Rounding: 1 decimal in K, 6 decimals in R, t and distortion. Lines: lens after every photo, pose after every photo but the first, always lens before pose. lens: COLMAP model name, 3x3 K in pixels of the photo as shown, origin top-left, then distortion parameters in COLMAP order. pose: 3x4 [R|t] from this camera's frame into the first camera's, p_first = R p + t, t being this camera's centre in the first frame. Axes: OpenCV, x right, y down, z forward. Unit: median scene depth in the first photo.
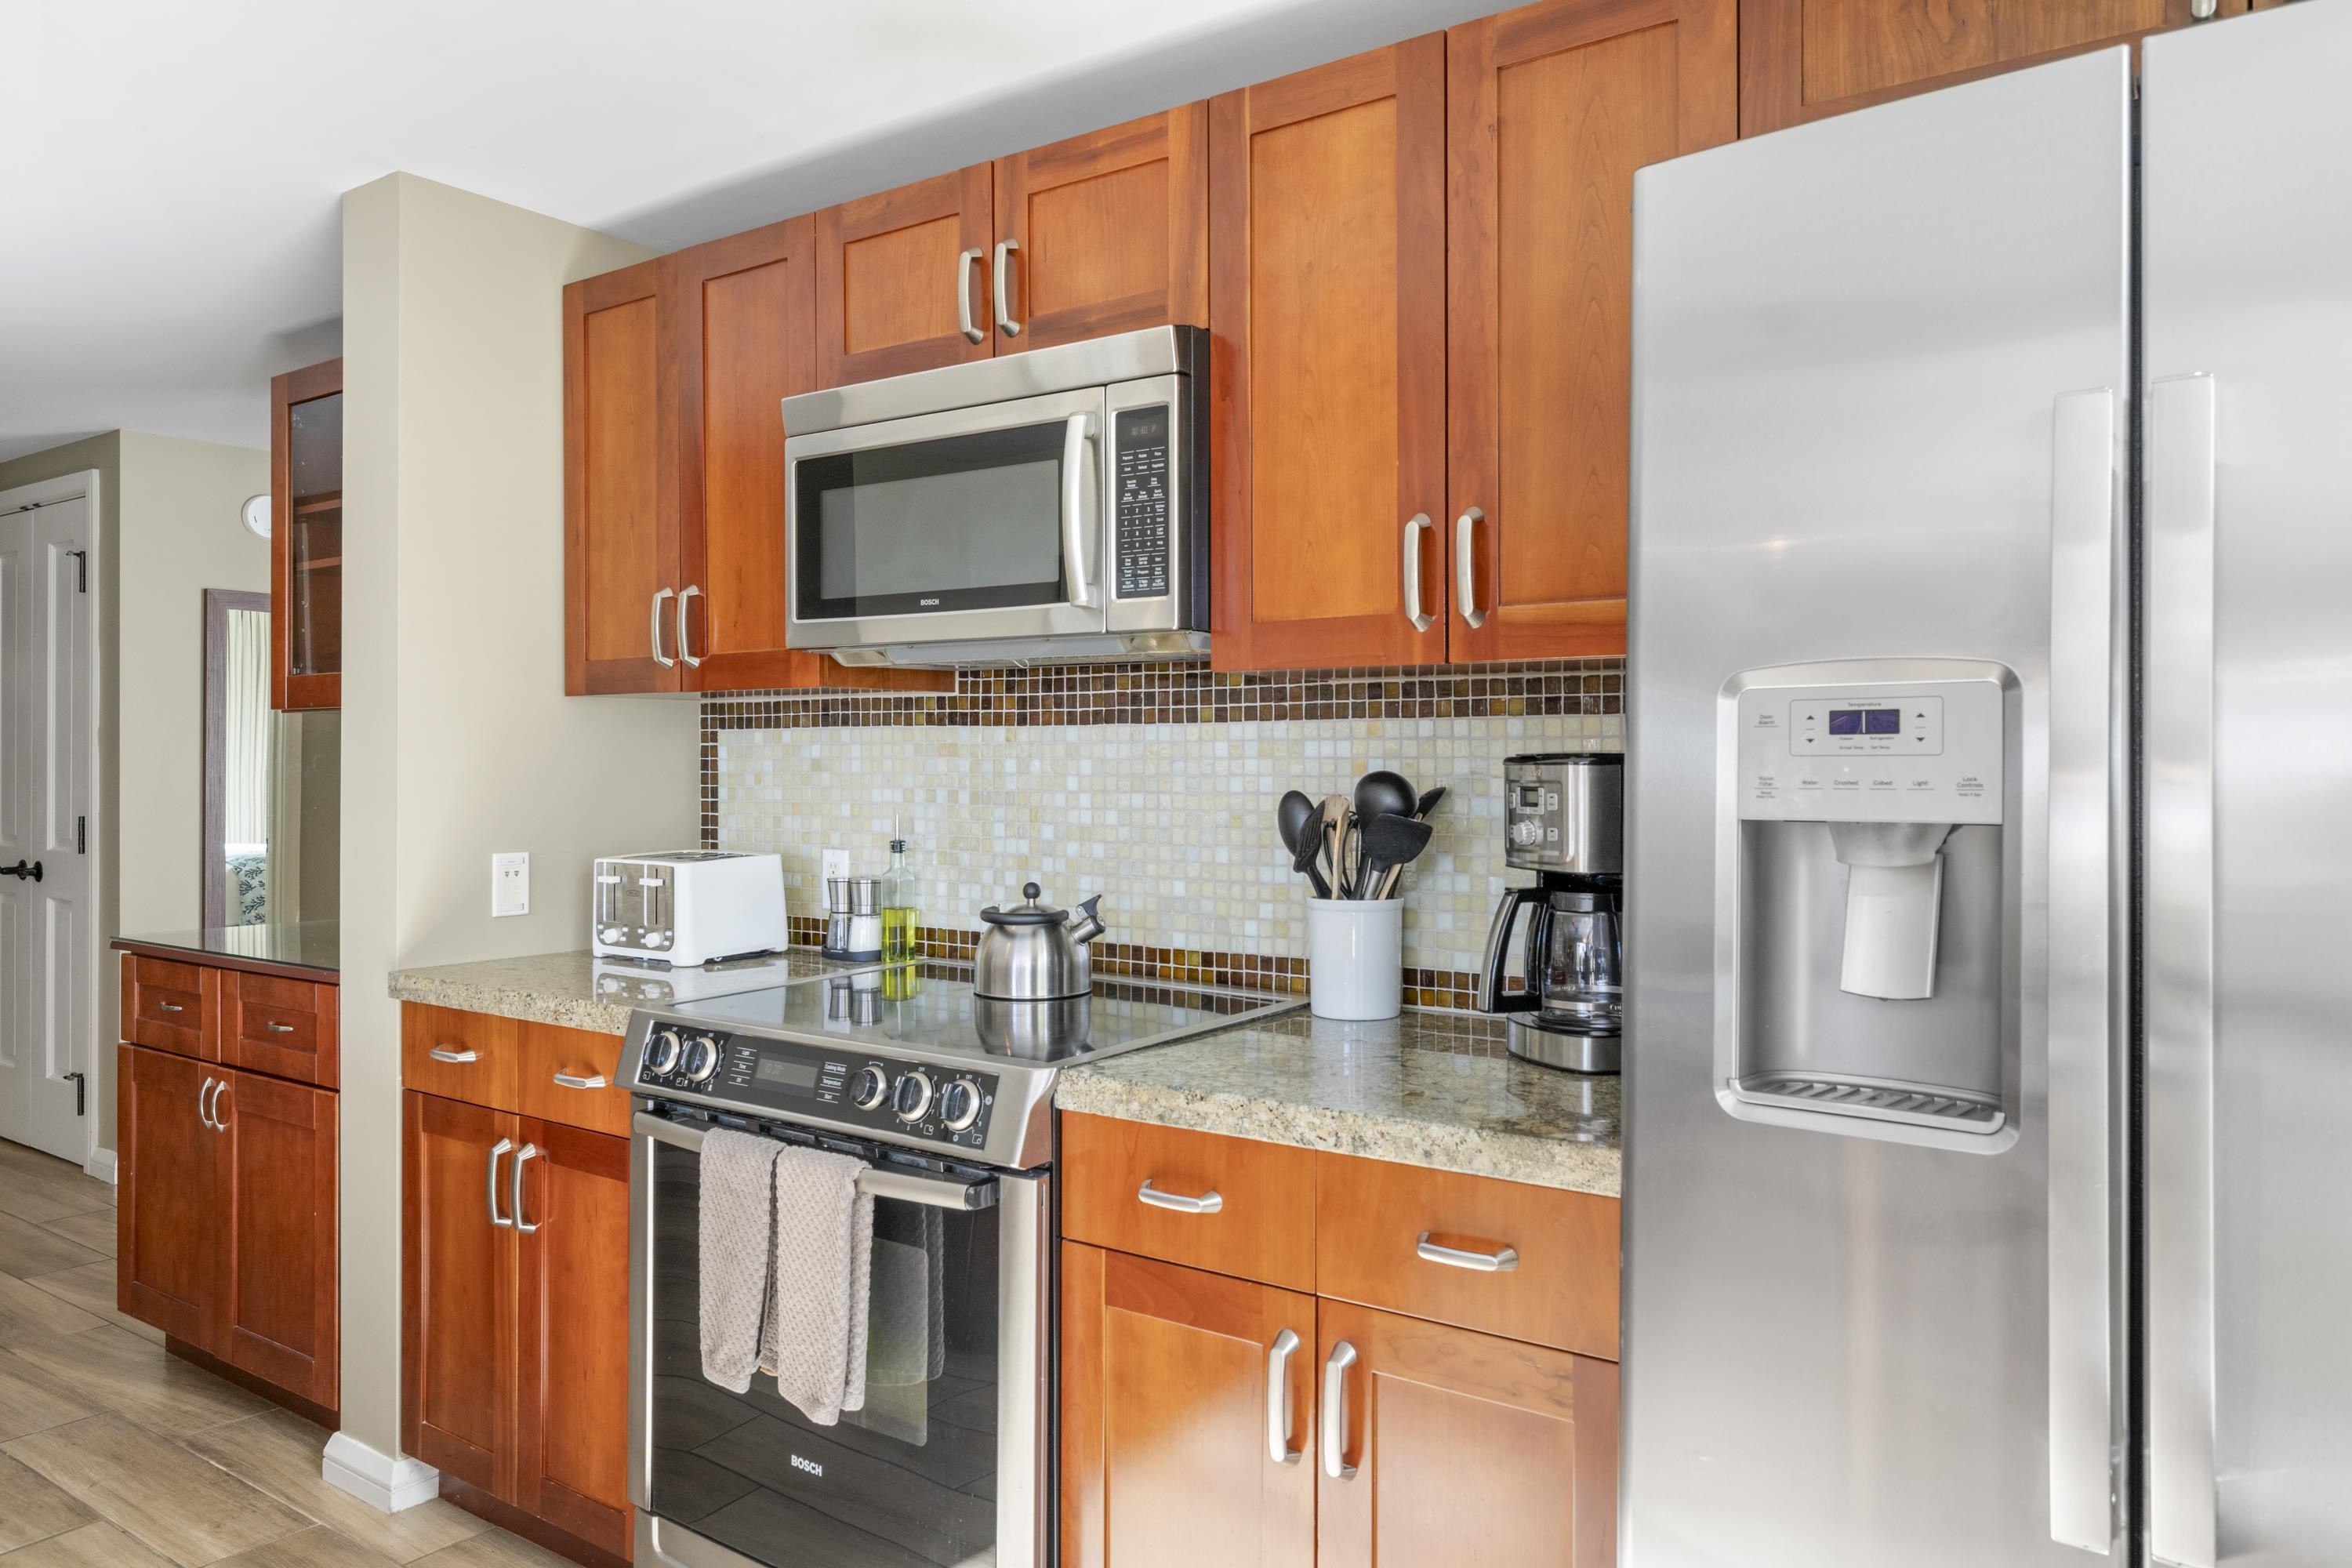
lens RADIAL K [[1596.9, 0, 1173.7], [0, 1596.9, 752.3], [0, 0, 1]] dist [-0.002974, -0.001501]
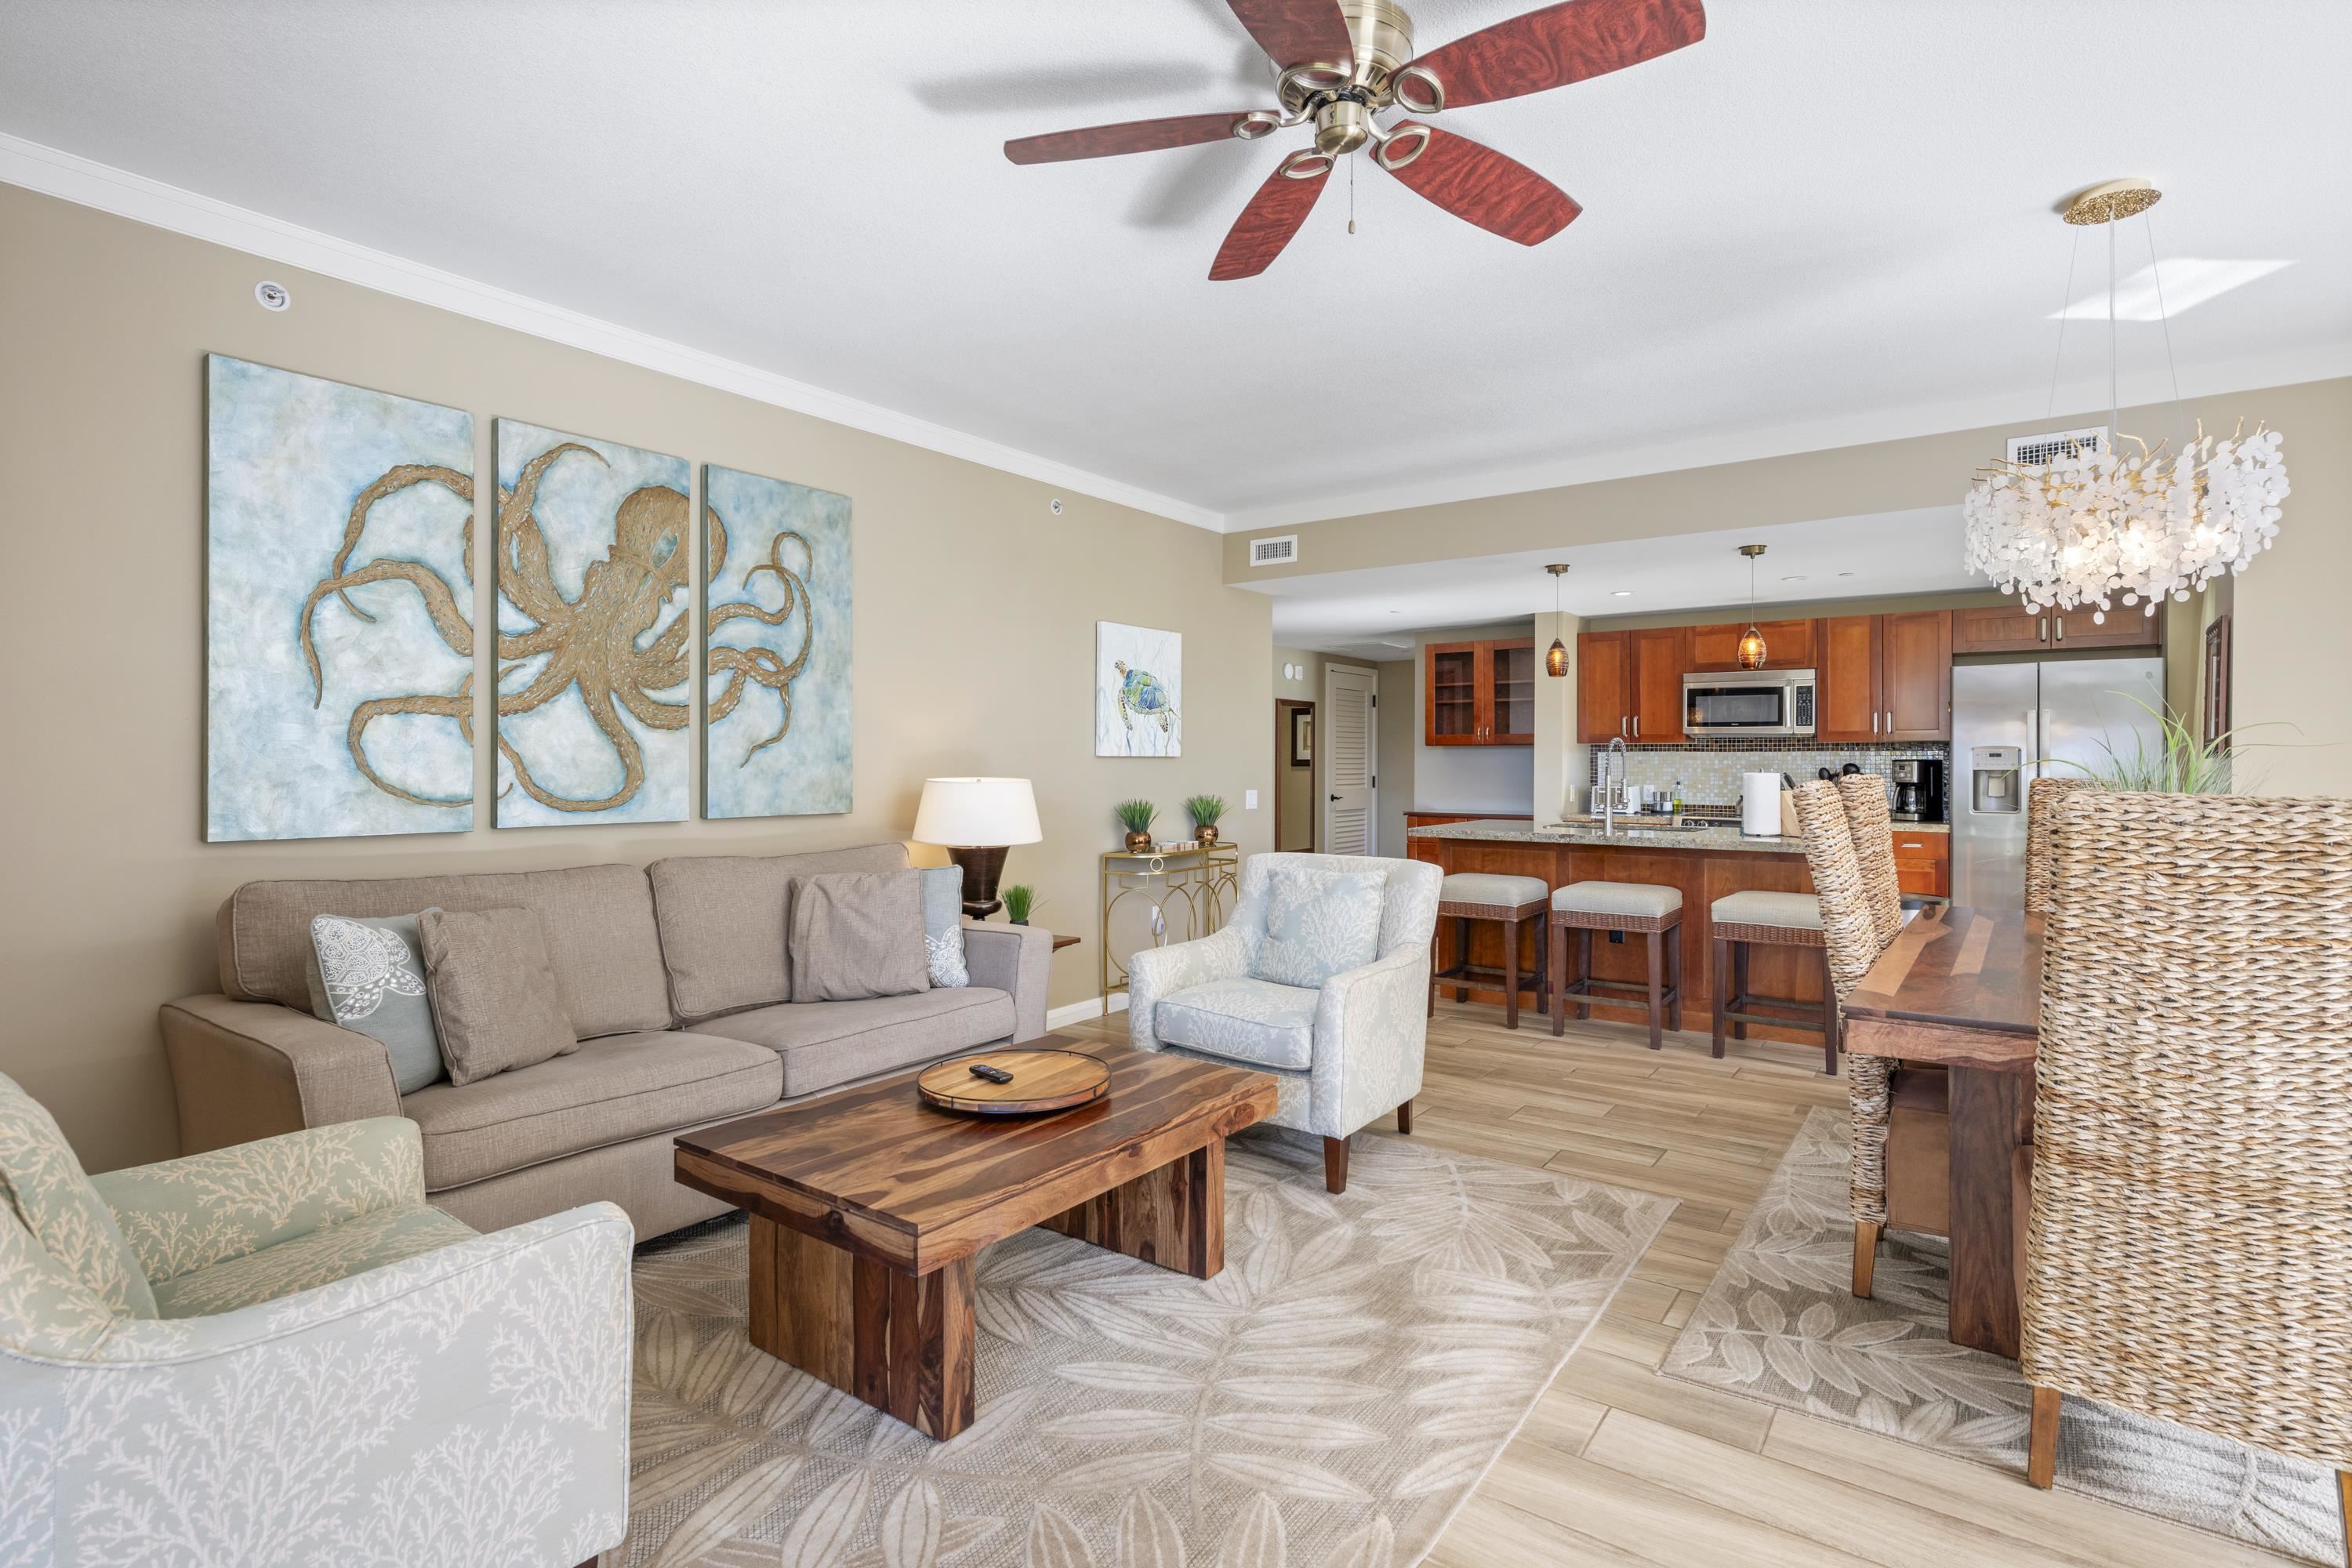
lens RADIAL K [[1138.6, 0, 1179.4], [0, 1138.6, 769.9], [0, 0, 1]] dist [0.006672, -0.000293]
pose [[0.999949, 0.000404, -0.010126, -1.764574], [-0.000266, 0.999907, 0.013653, -0.012831], [0.010131, -0.013650, 0.999856, -2.296553]]
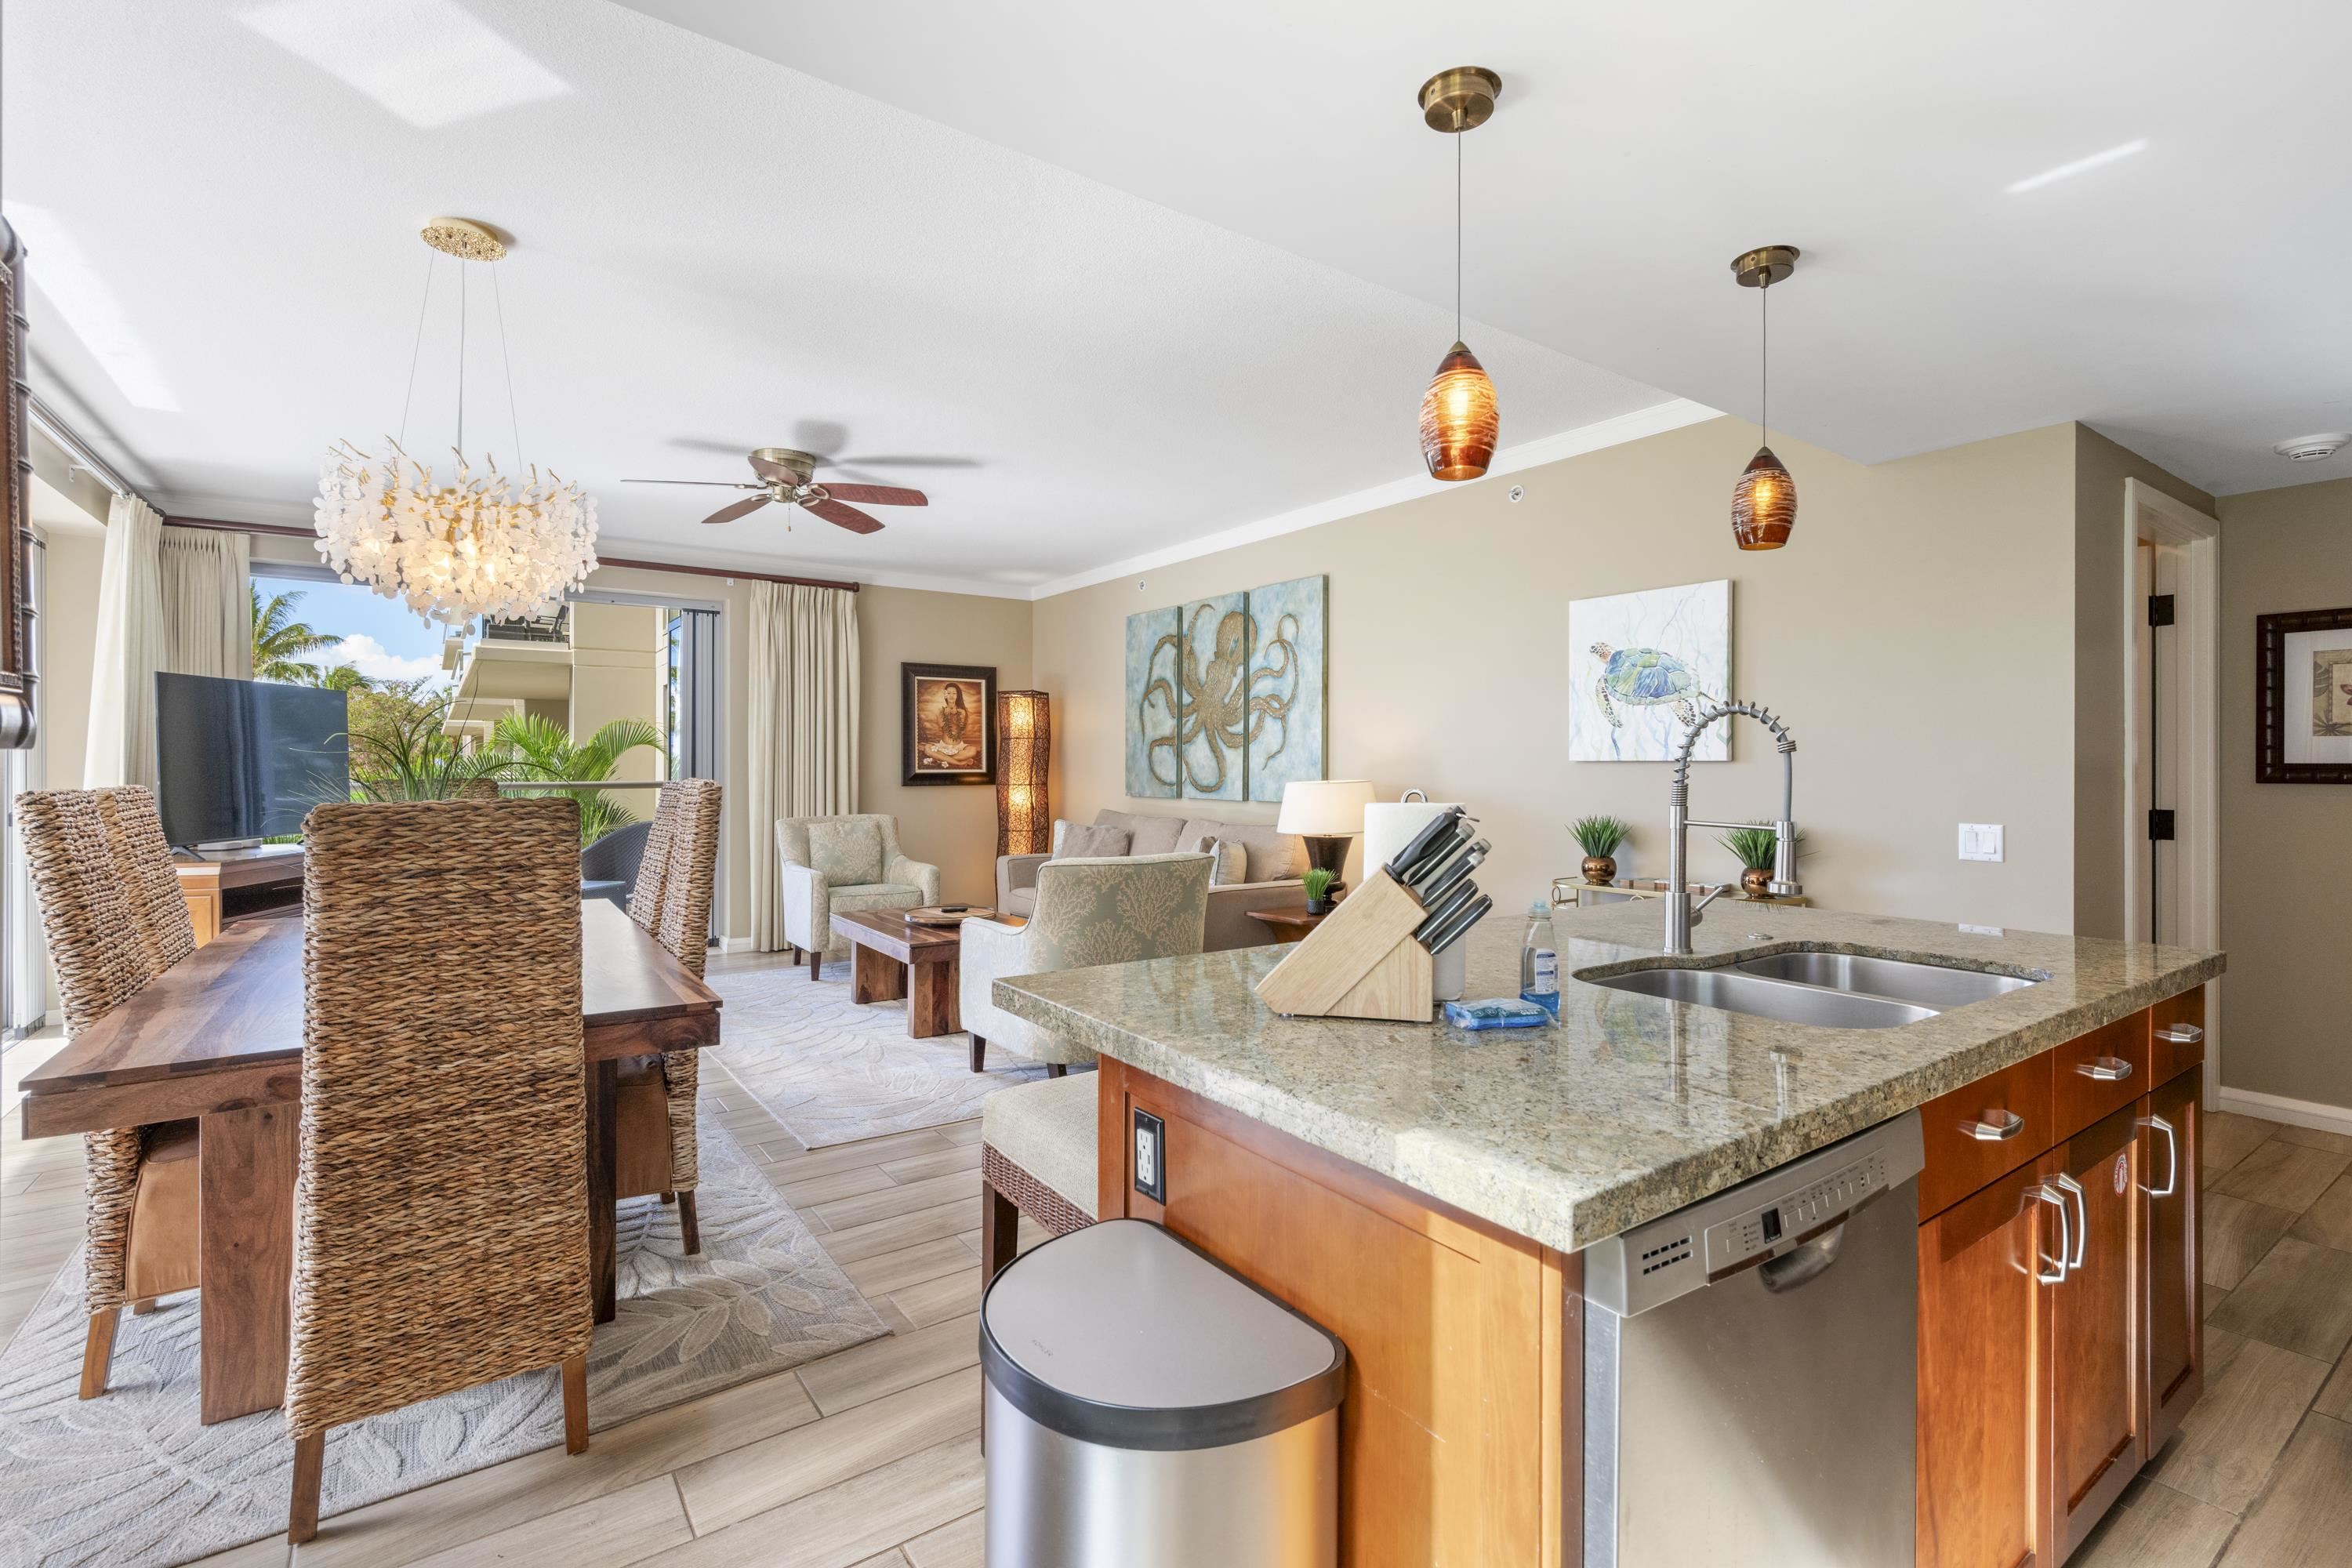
lens RADIAL K [[1072.6, 0, 1182.6], [0, 1072.6, 765.2], [0, 0, 1]] dist [0.000486, -0.000417]
pose [[-0.327282, -0.001774, -0.944925, 0.236323], [0.001939, 0.999995, -0.002549, 0.002898], [0.944925, -0.002666, -0.327277, 0.279983]]
